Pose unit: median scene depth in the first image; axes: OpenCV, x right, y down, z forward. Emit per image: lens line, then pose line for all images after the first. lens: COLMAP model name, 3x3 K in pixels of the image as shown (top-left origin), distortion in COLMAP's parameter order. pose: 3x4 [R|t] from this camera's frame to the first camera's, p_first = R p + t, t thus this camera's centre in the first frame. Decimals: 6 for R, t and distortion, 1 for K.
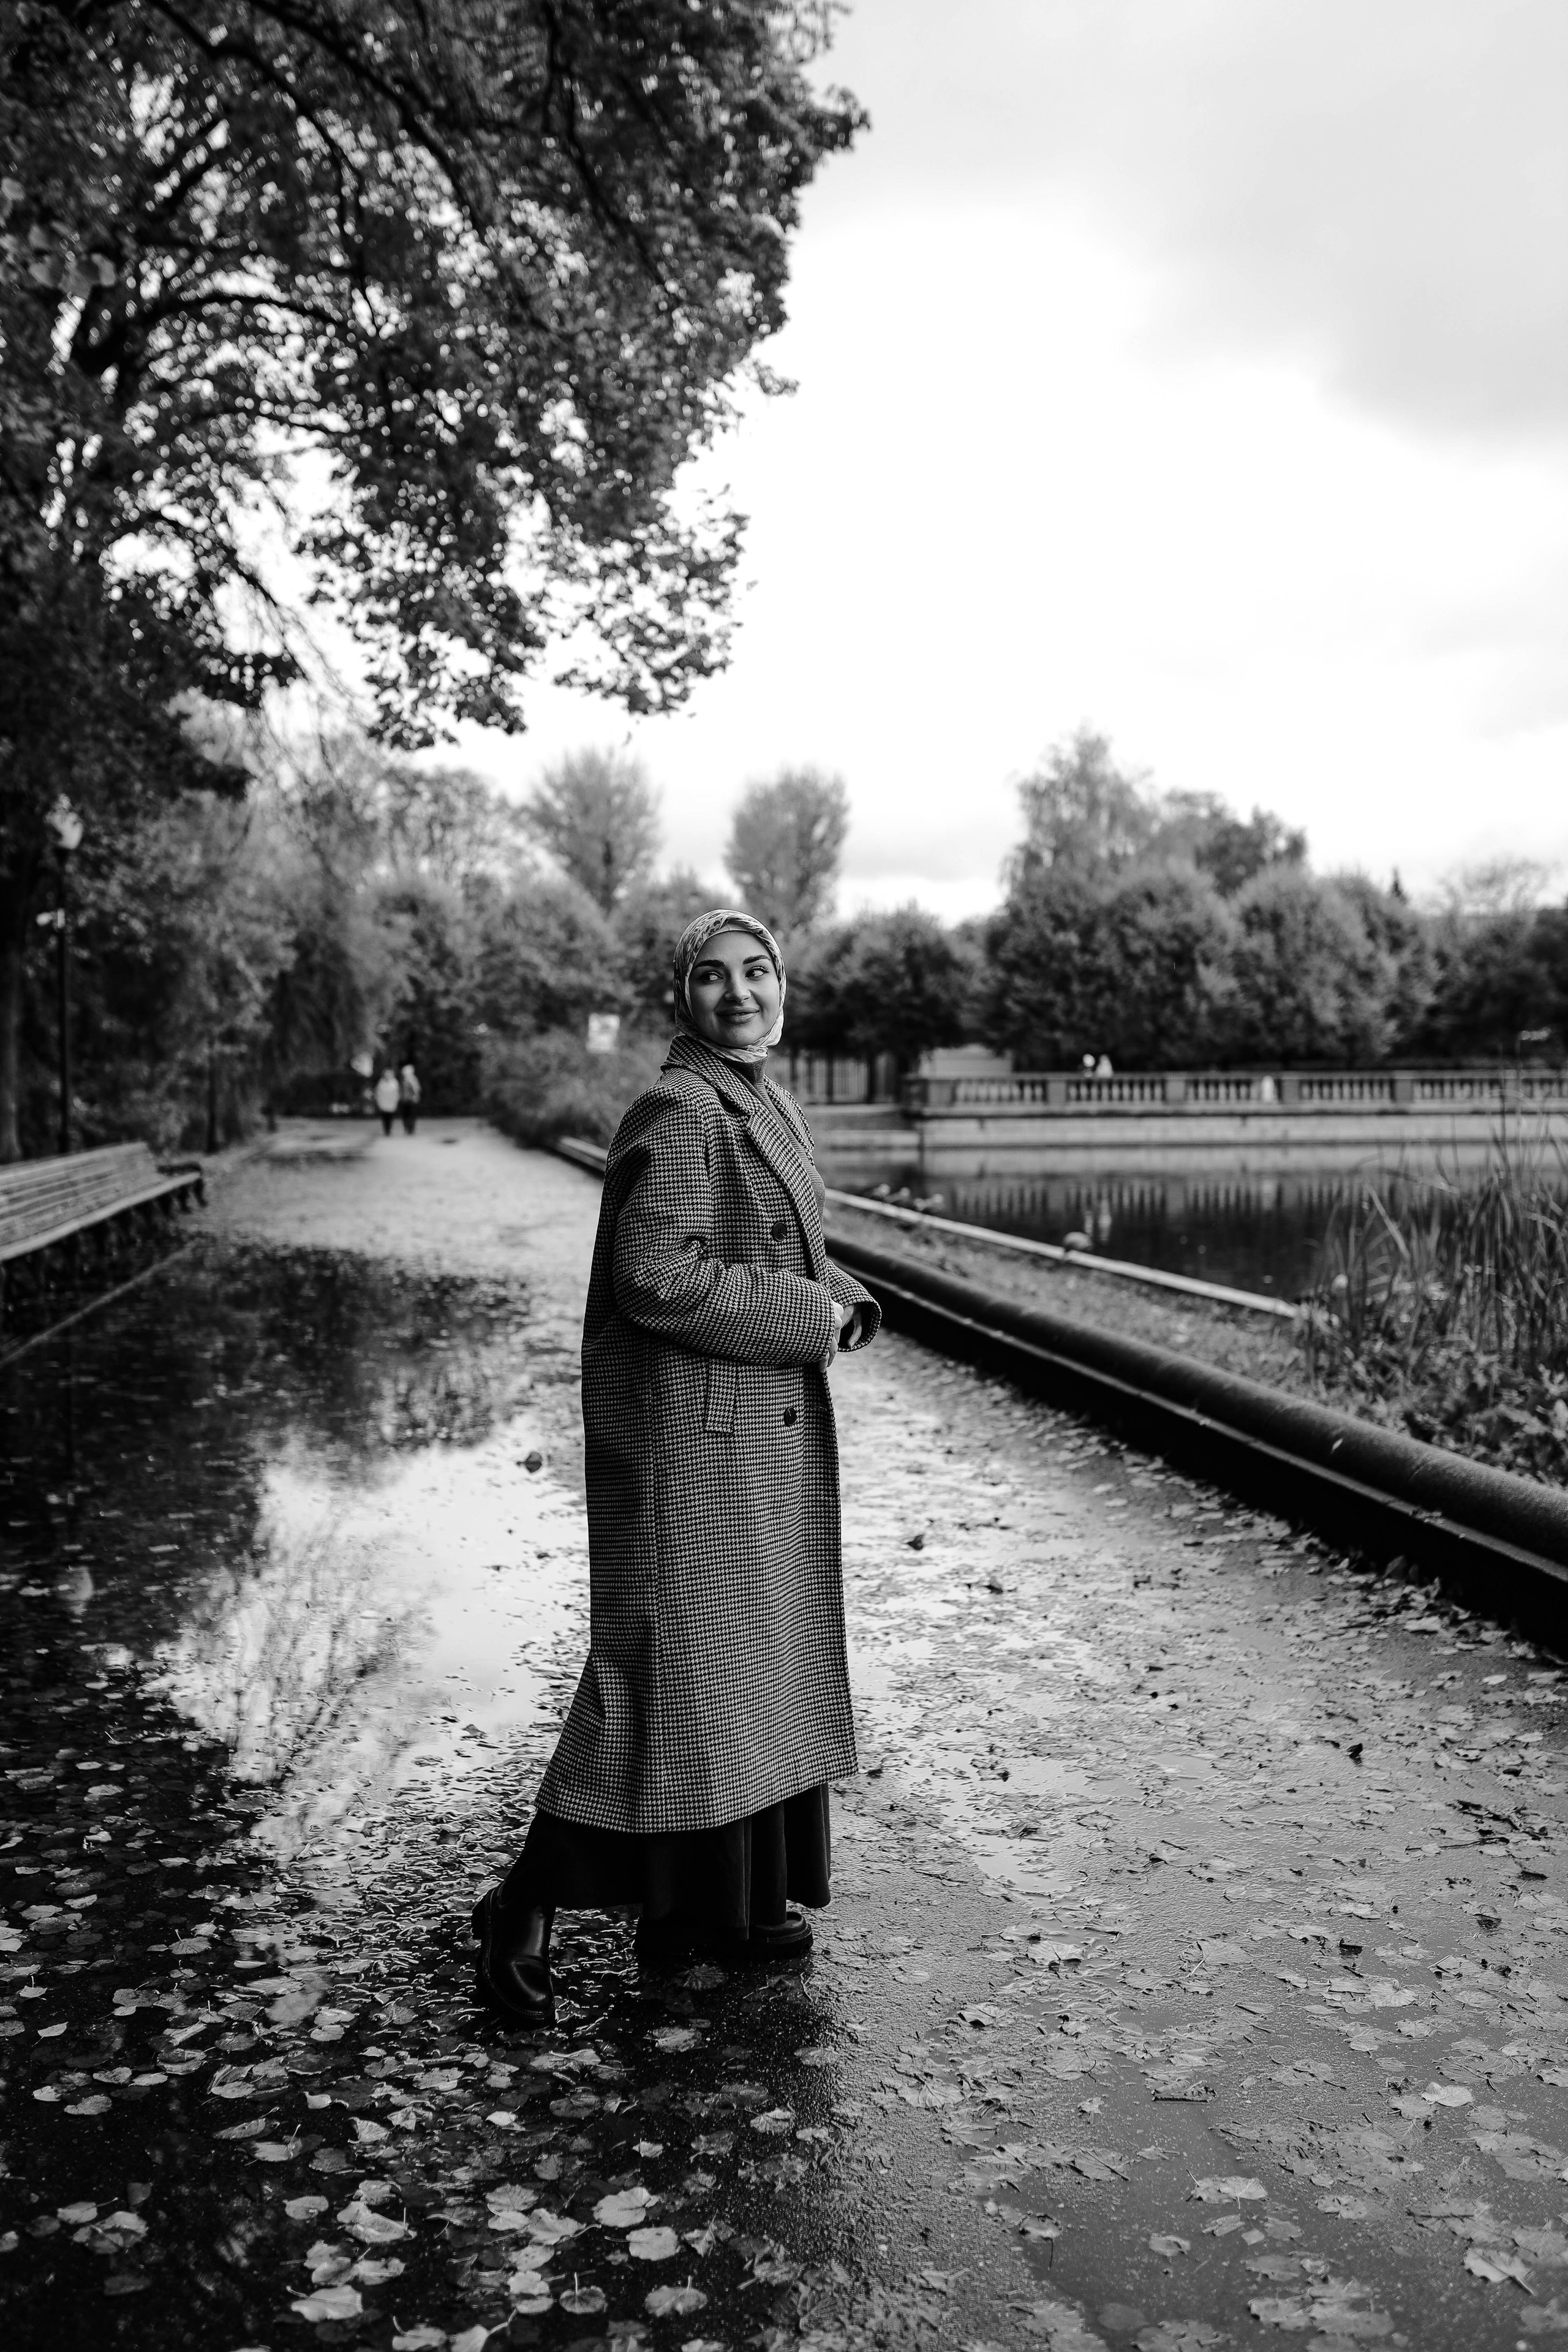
lens RADIAL K [[2265.2, 0, 791.6], [0, 2265.2, 1167.2], [0, 0, 1]] dist [-0.065617, 0.103098]
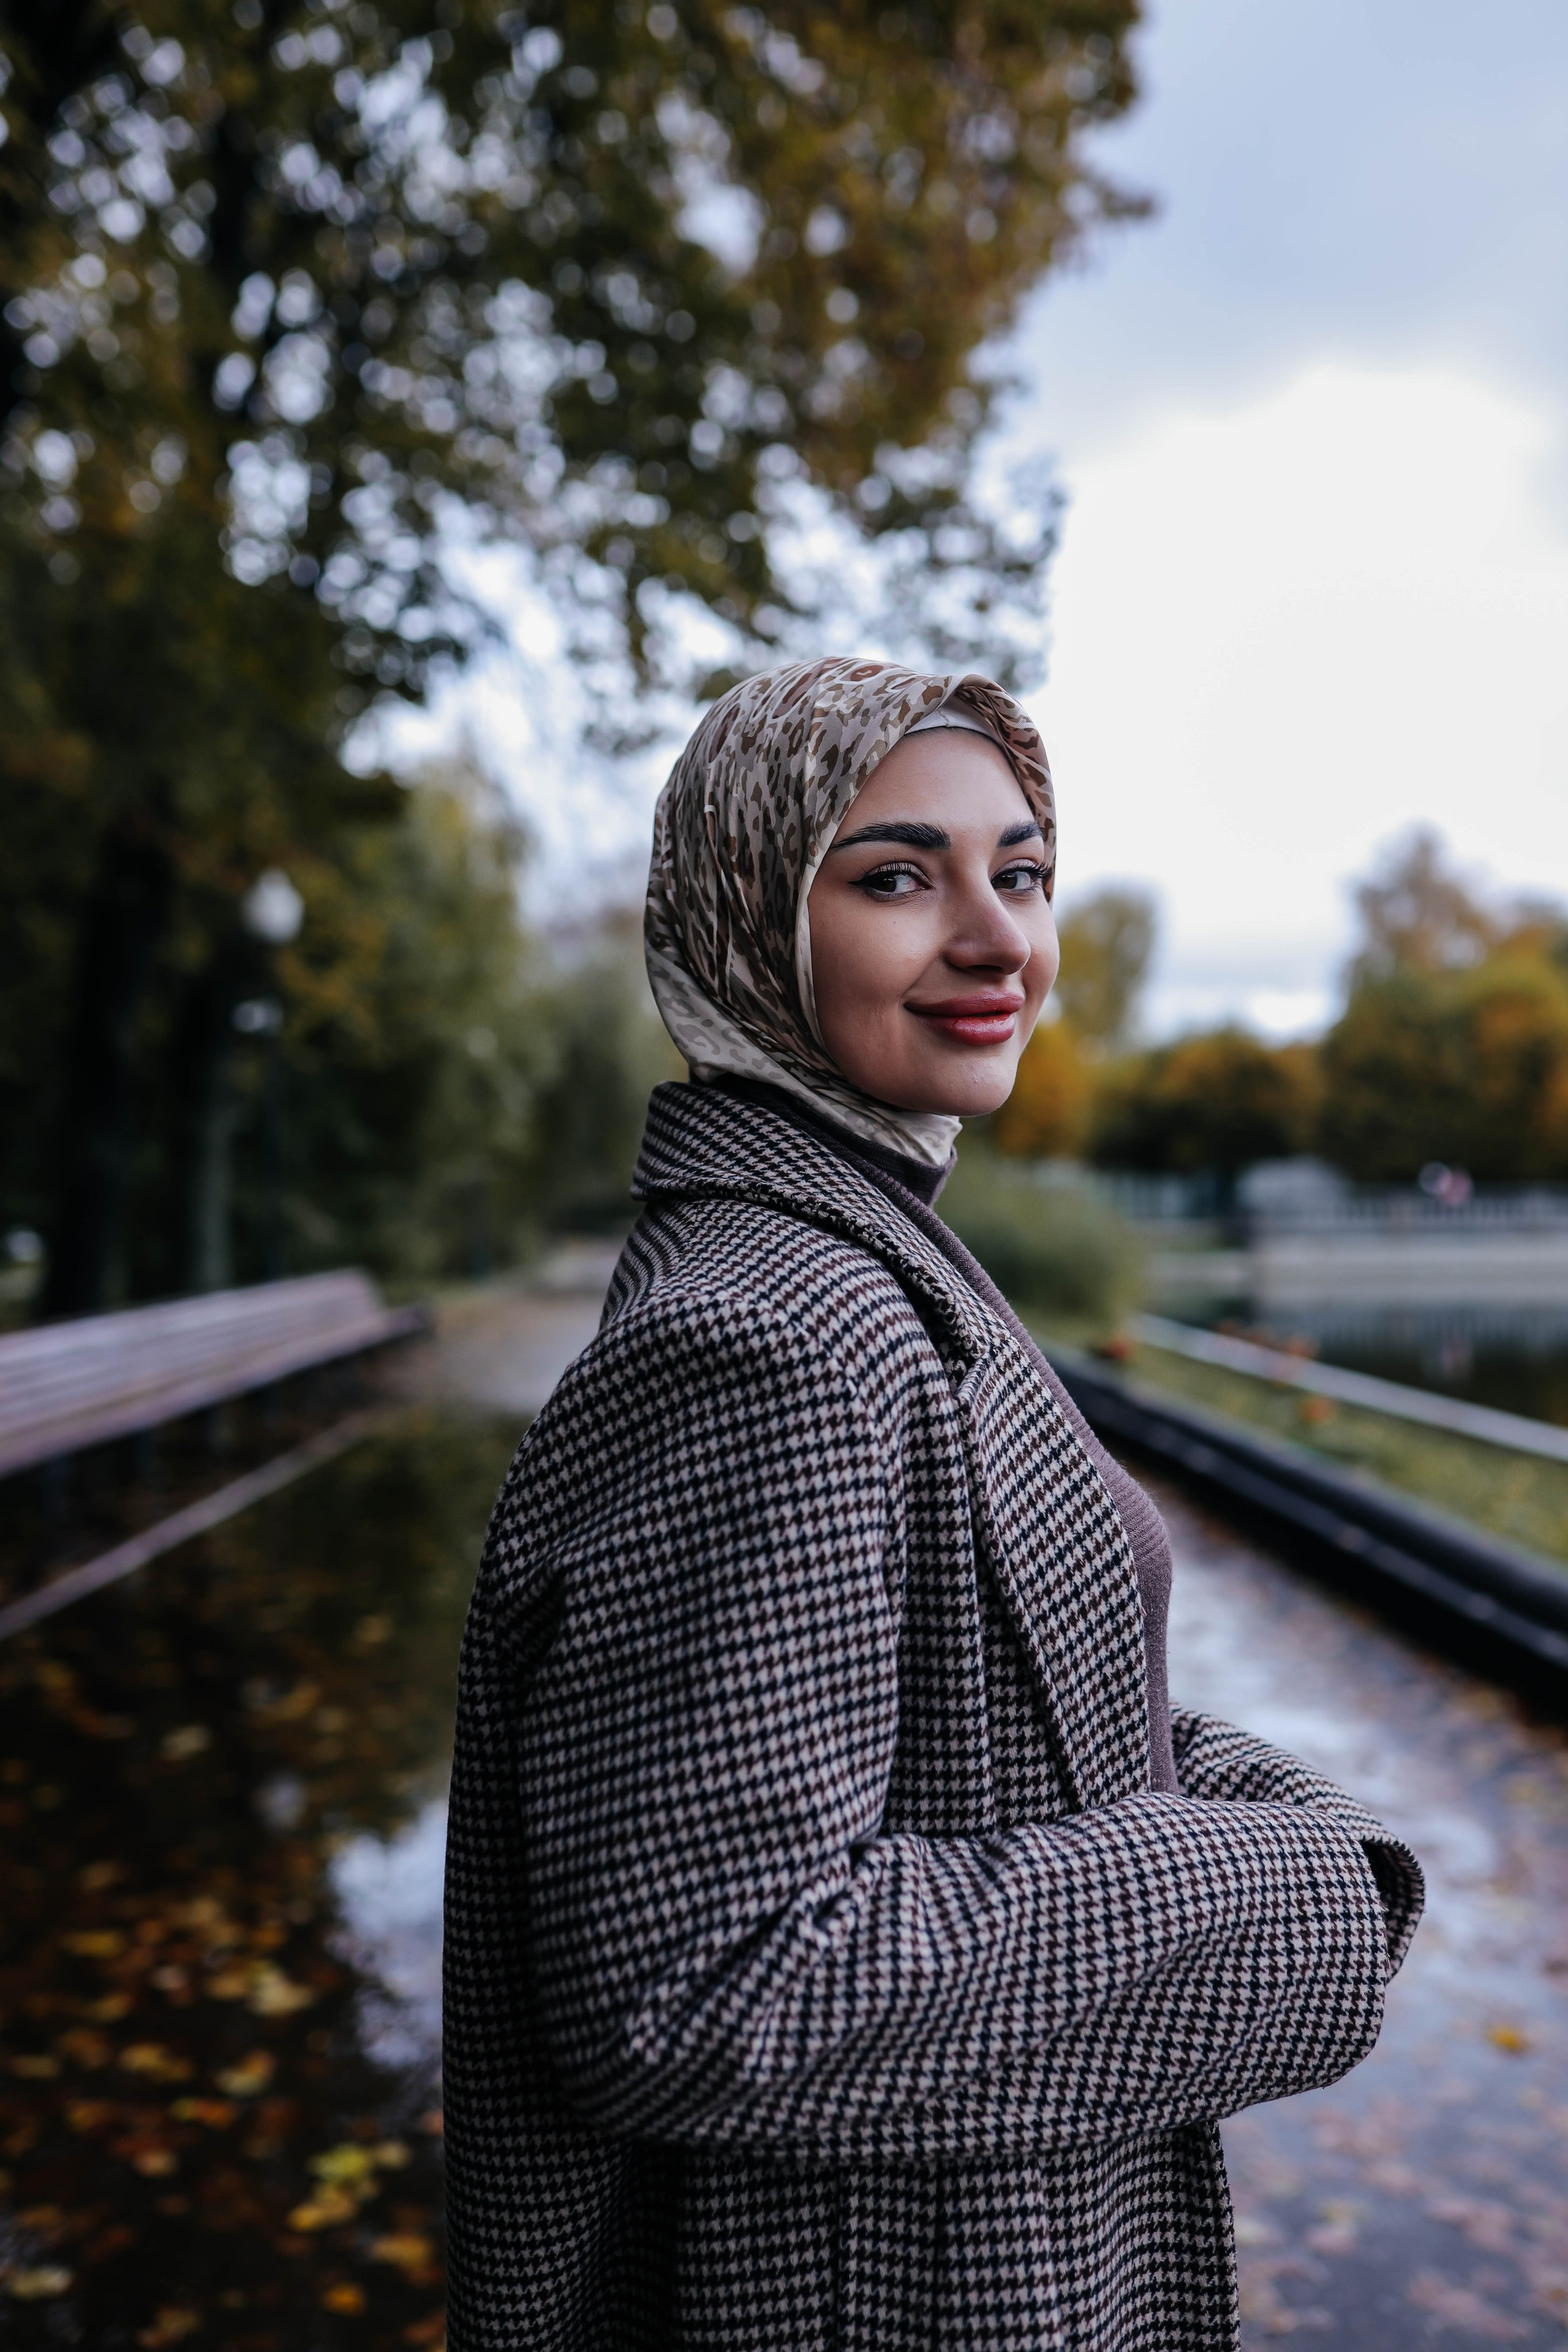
lens RADIAL K [[2300.4, 0, 779.2], [0, 2300.4, 1172.8], [0, 0, 1]] dist [-0.060259, 0.000079]
pose [[0.990244, -0.006113, -0.139212, -0.006413], [-0.001094, 0.998665, -0.051635, -0.003827], [0.139342, 0.051284, 0.988915, 0.116353]]
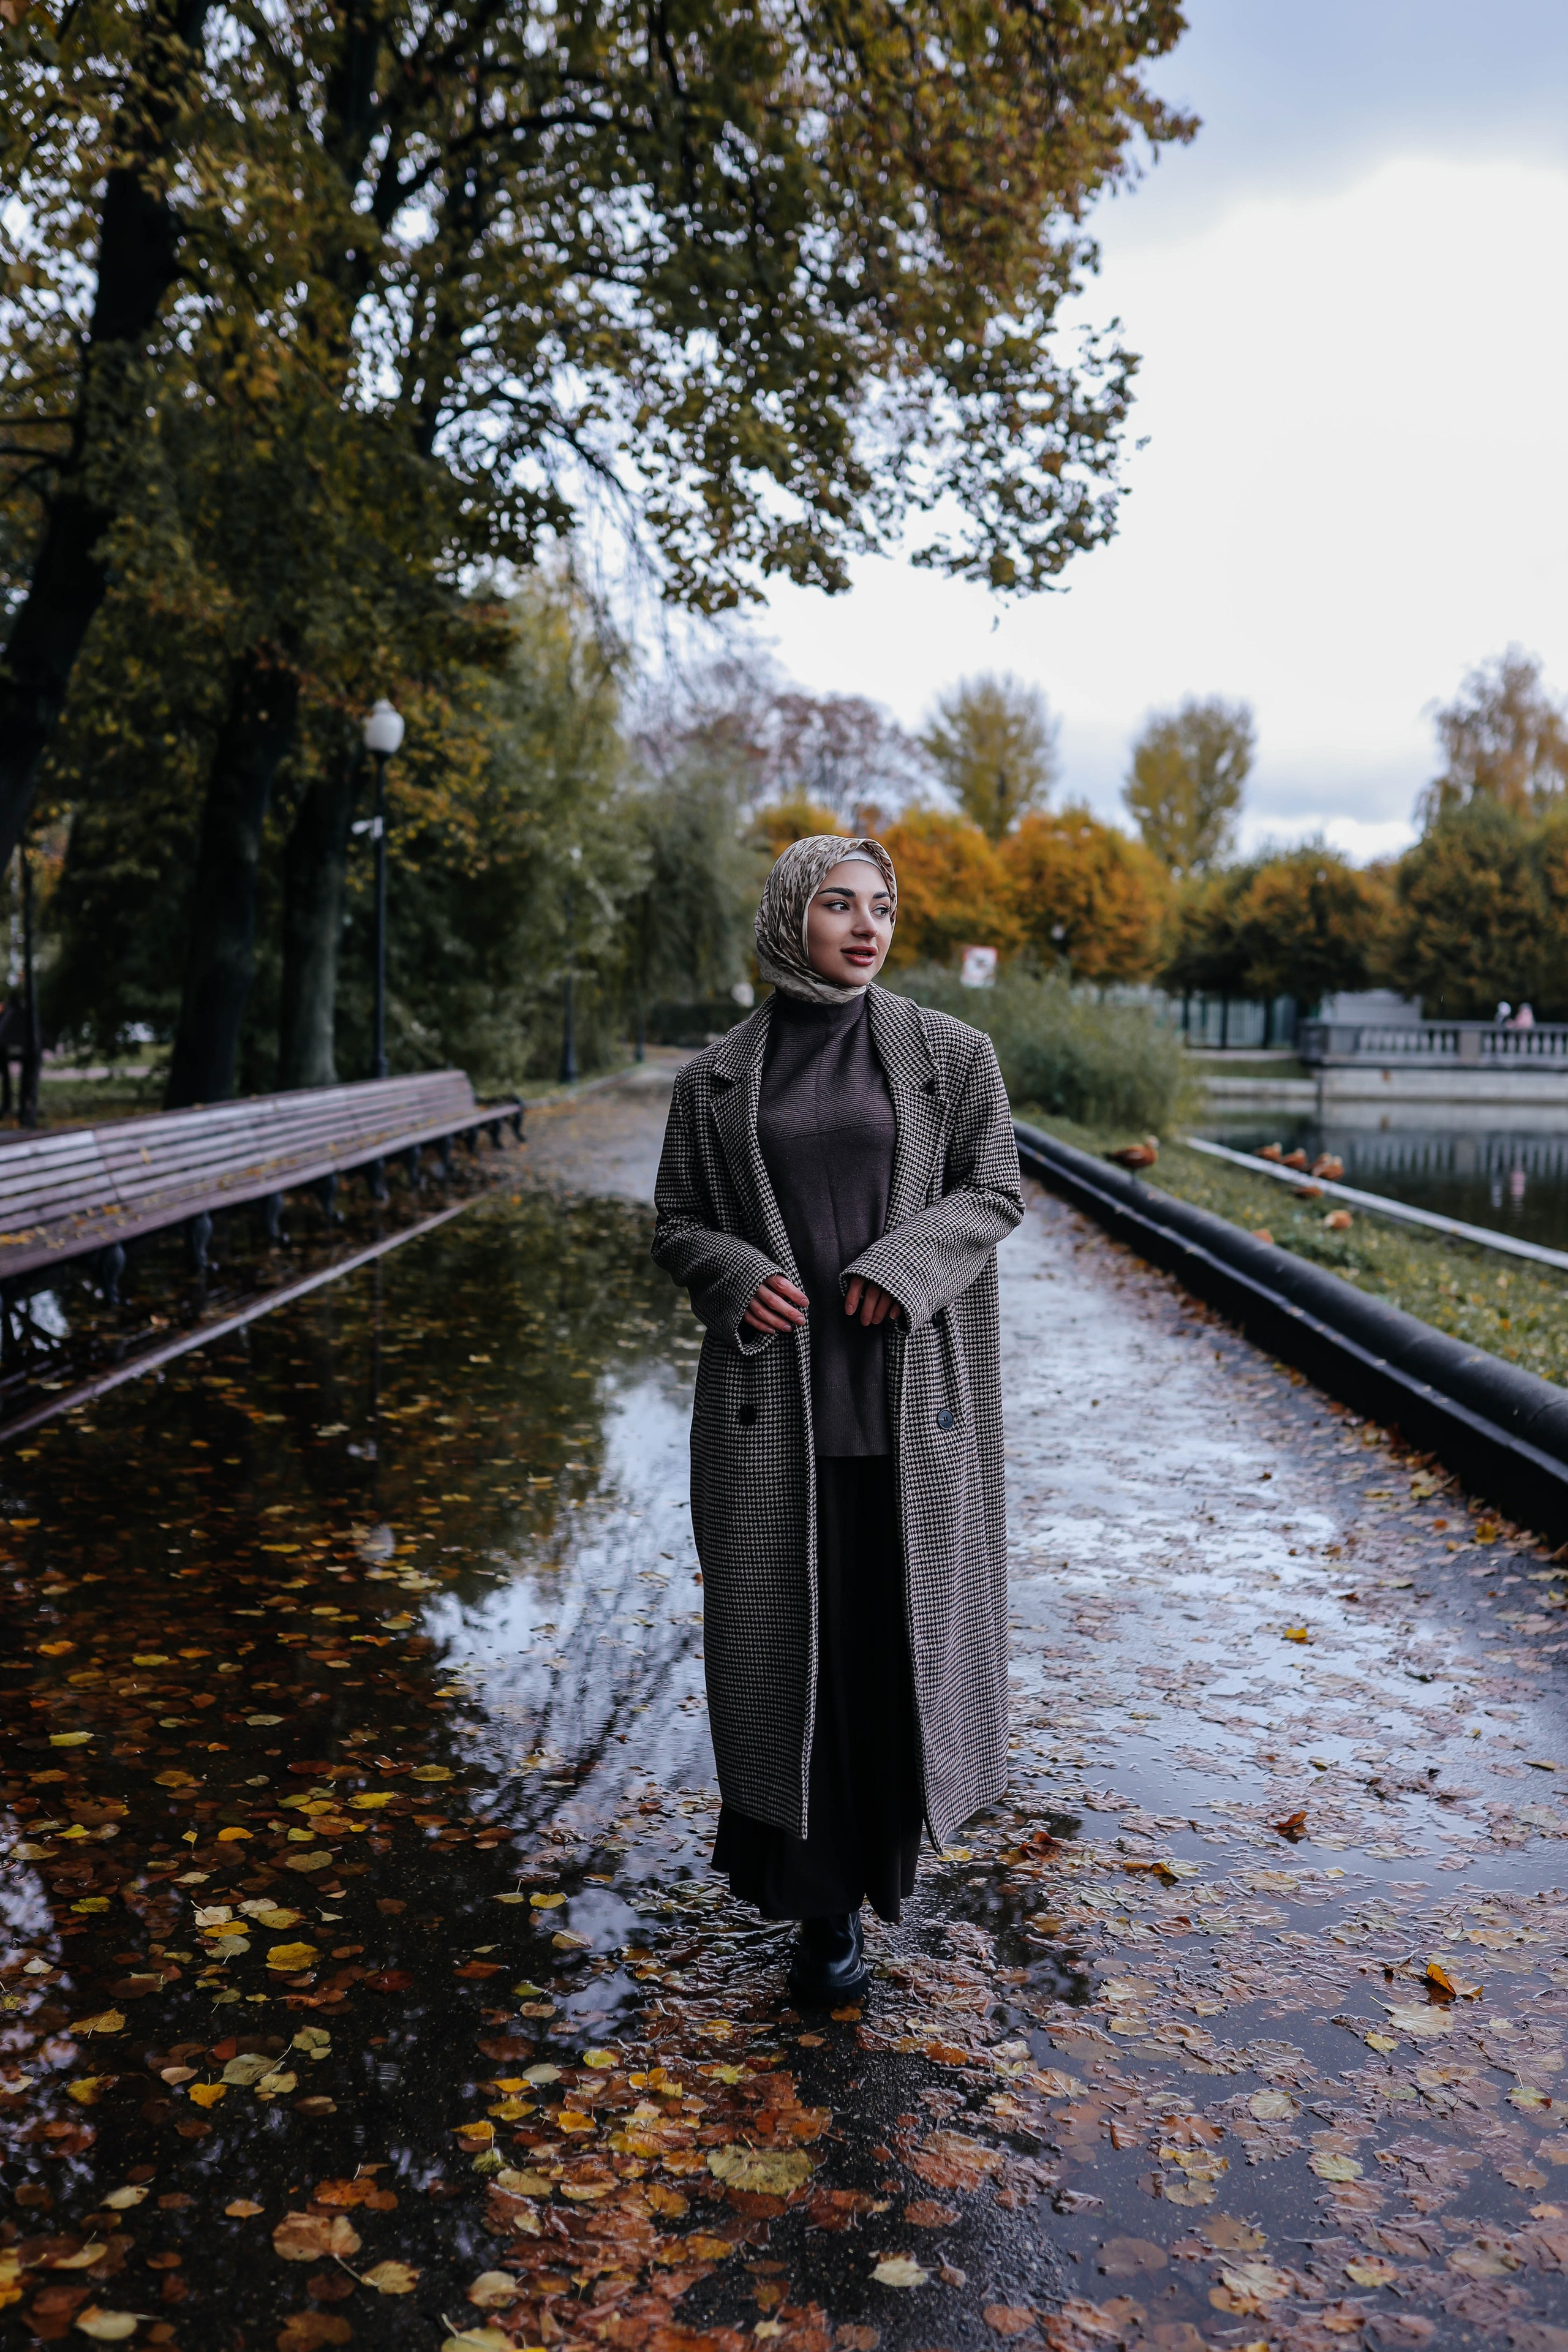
lens RADIAL K [[2271.0, 0, 777.4], [0, 2271.0, 1172.7], [0, 0, 1]] dist [-0.069772, 0.105493]
pose [[0.983830, 0.036823, -0.175280, 0.003875], [-0.031539, 0.998963, 0.032833, -0.002997], [0.176307, -0.026774, 0.983971, 0.078198]]
